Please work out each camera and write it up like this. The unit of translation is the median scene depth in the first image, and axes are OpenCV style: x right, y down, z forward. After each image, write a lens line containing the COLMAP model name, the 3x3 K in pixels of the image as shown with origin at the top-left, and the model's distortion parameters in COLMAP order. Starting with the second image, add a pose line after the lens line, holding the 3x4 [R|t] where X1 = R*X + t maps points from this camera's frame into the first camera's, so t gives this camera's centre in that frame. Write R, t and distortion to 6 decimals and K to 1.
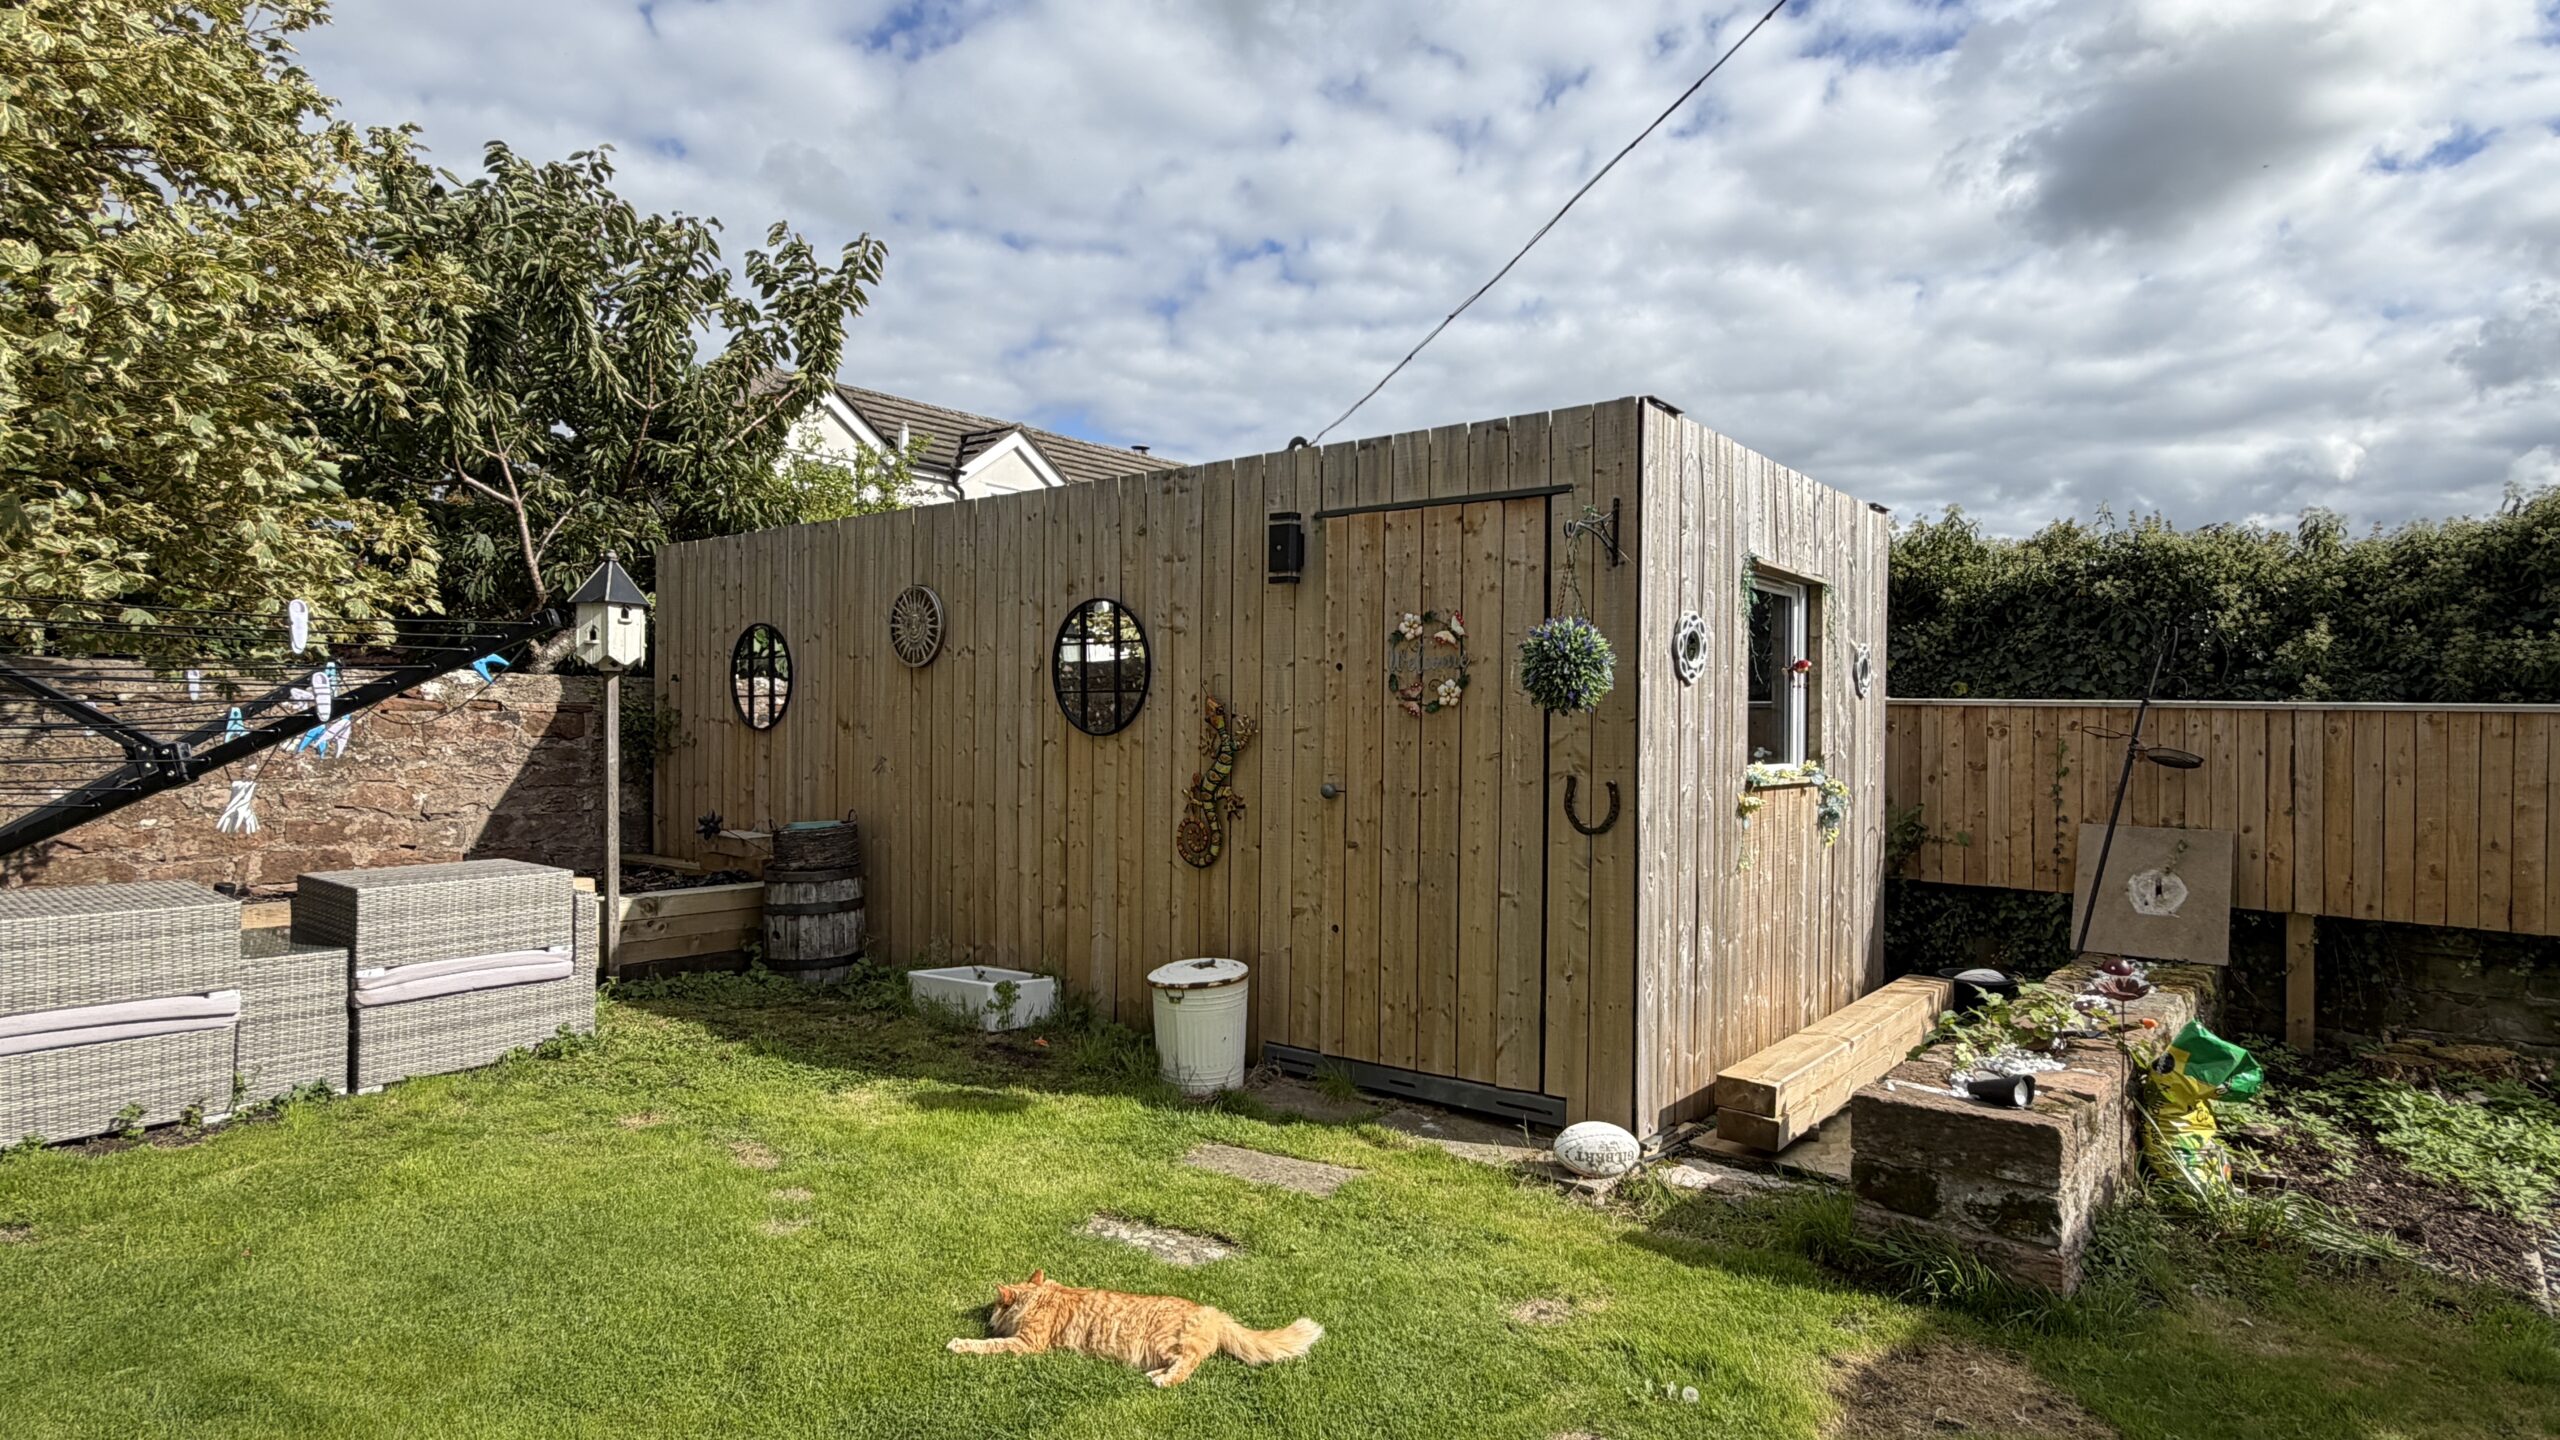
lens RADIAL K [[1411.3, 0, 1284.7], [0, 1411.3, 716.9], [0, 0, 1]] dist [0.004136, 0.001697]
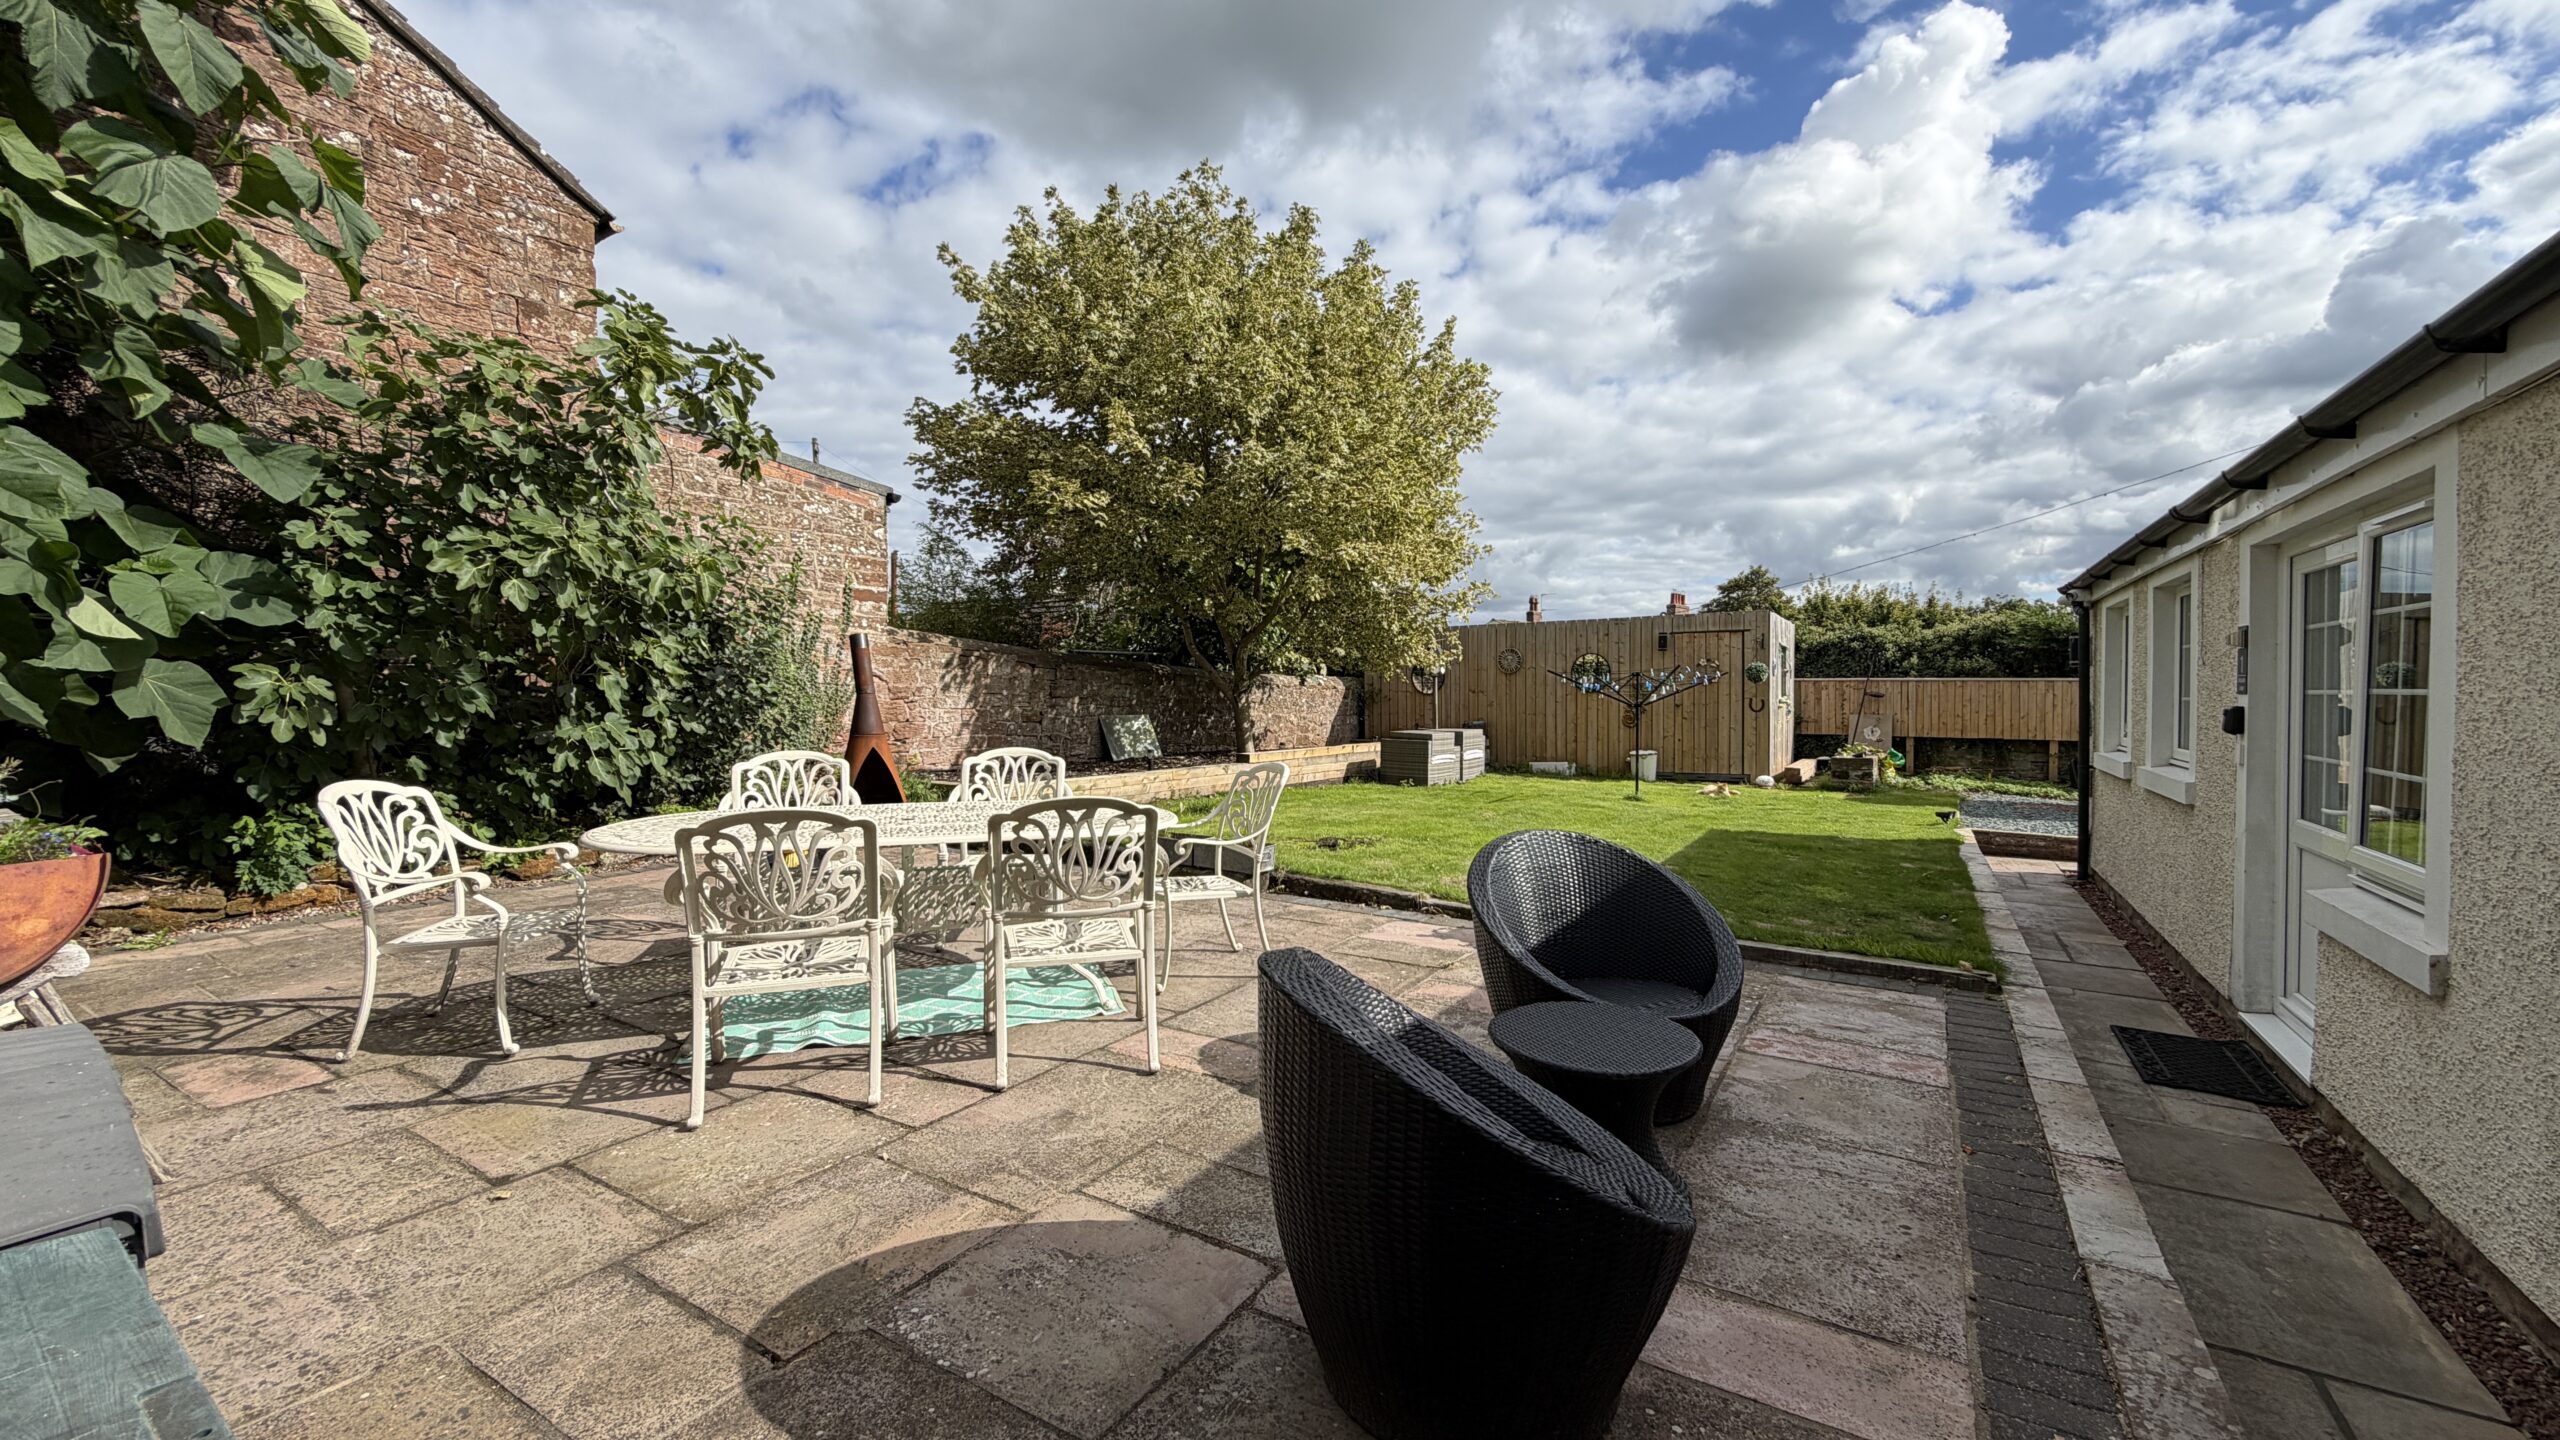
lens RADIAL K [[1016.7, 0, 1275.3], [0, 1016.7, 707.0], [0, 0, 1]] dist [-0.003198, 0.000000]
pose [[0.995985, -0.014546, 0.088327, -1.289099], [0.013421, 0.999821, 0.013318, 0.007008], [-0.088505, -0.012079, 0.996002, -1.648711]]
